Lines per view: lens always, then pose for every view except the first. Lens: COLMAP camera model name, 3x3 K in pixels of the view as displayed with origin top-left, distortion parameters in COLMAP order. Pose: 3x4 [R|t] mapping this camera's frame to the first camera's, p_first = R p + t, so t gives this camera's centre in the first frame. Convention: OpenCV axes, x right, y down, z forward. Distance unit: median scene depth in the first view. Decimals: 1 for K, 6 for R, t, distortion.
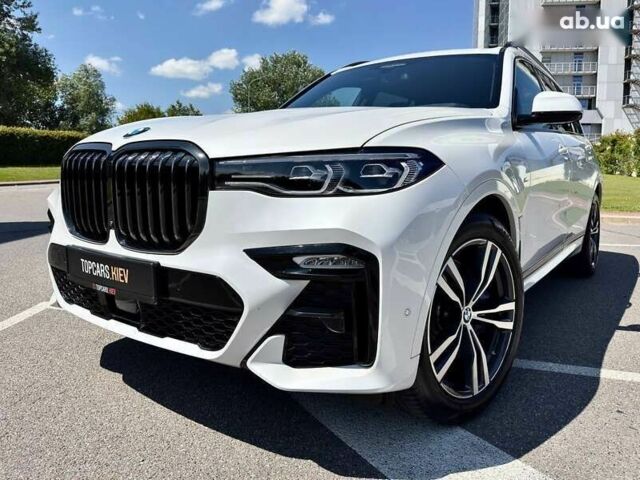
lens RADIAL K [[488.5, 0, 320.1], [0, 488.5, 224.9], [0, 0, 1]] dist [0.062848, -0.083168]
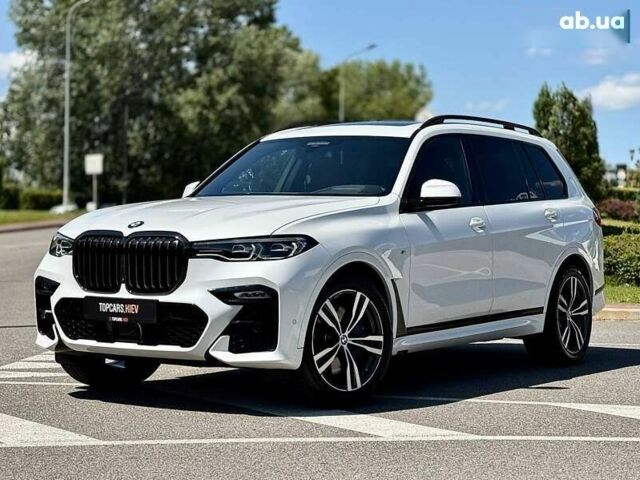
lens RADIAL K [[1627.7, 0, 294.0], [0, 1627.7, 249.1], [0, 0, 1]] dist [0.145756, 0.881009]
pose [[0.999617, -0.005532, 0.027119, 0.005277], [0.008013, 0.995704, -0.092249, 0.404049], [-0.026492, 0.092431, 0.995367, -4.472873]]
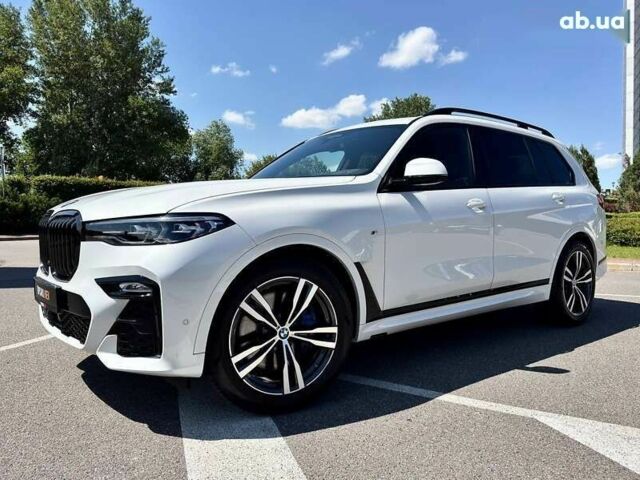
lens RADIAL K [[521.8, 0, 338.7], [0, 521.8, 242.9], [0, 0, 1]] dist [0.181975, -0.406594]
pose [[0.970658, 0.000413, -0.240464, 0.863100], [-0.015074, 0.998136, -0.059132, 0.020616], [0.239992, 0.061022, 0.968855, -0.407607]]
